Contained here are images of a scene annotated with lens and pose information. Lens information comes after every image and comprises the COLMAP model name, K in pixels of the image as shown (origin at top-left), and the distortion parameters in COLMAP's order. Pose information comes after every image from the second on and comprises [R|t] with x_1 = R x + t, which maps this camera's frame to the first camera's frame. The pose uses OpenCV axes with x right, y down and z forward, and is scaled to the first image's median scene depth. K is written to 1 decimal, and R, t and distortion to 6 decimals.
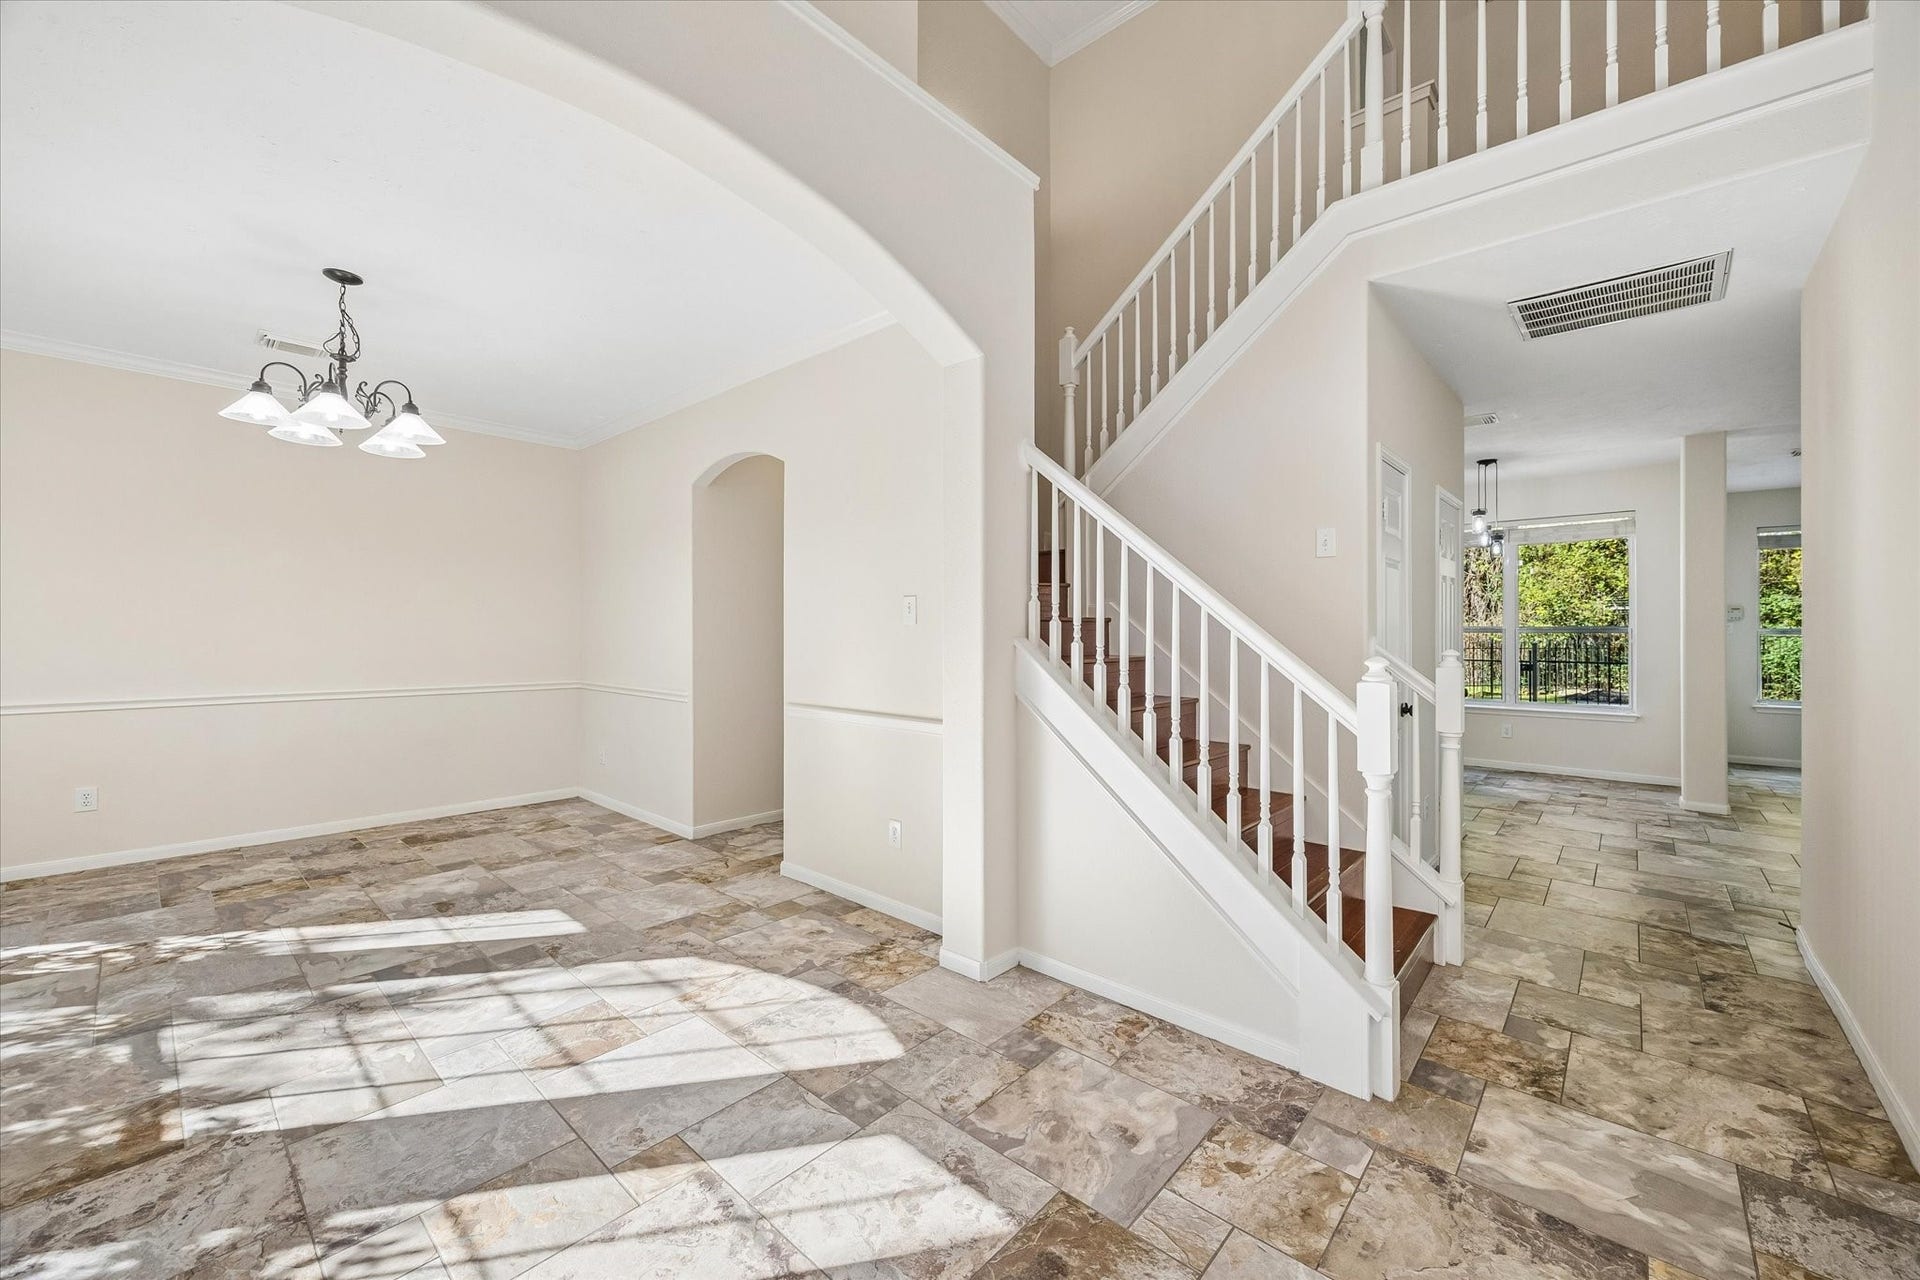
lens RADIAL K [[745.9, 0, 961.2], [0, 745.9, 635.0], [0, 0, 1]] dist [-0.002486, 0.000564]
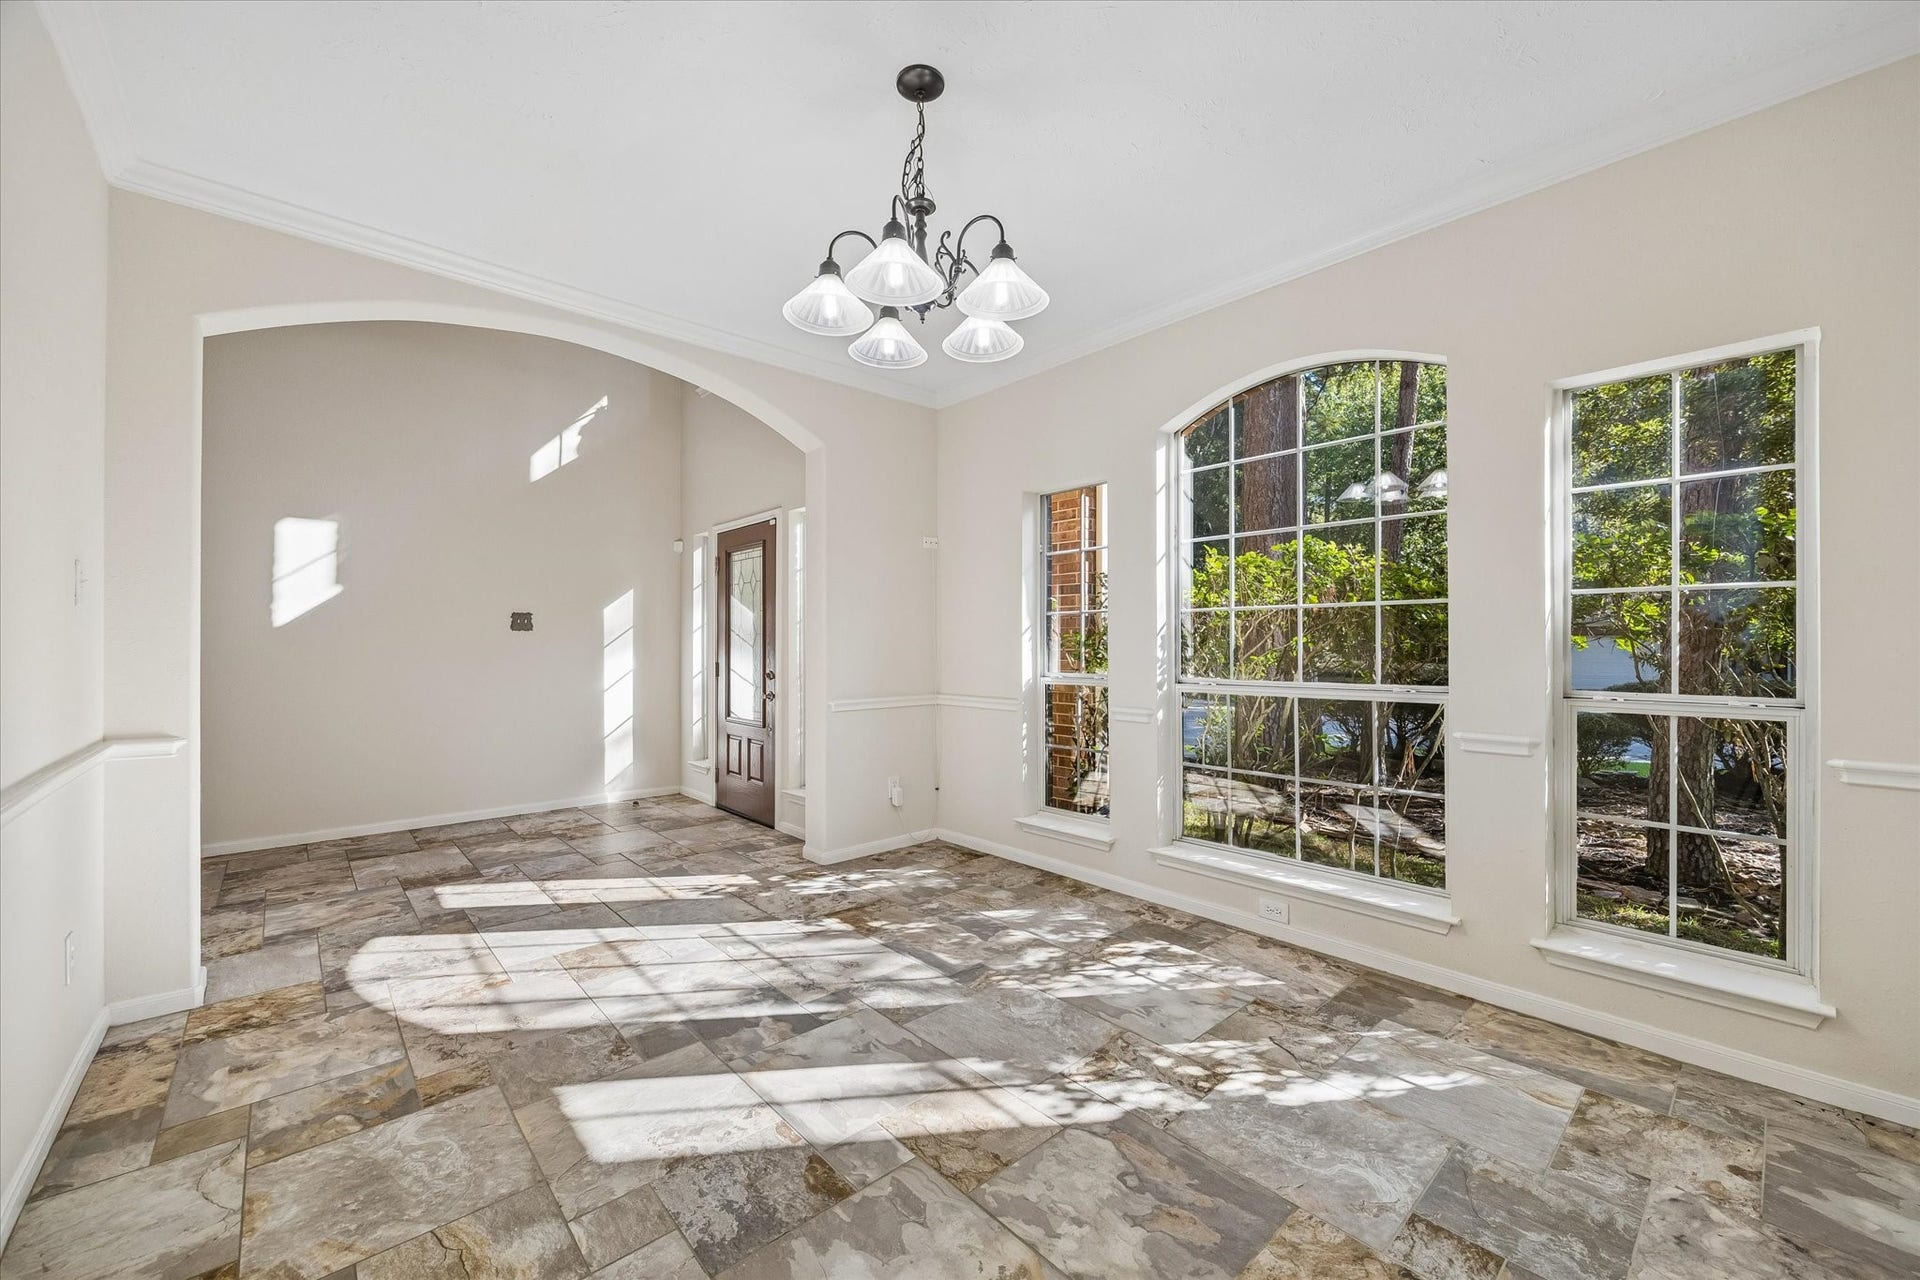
lens RADIAL K [[745.9, 0, 958.0], [0, 745.9, 639.7], [0, 0, 1]] dist [-0.002486, 0.000564]
pose [[-0.994582, -0.006833, 0.103732, -0.987966], [-0.007099, 0.999972, -0.002198, 0.010297], [-0.103714, -0.002923, -0.994603, 1.759363]]
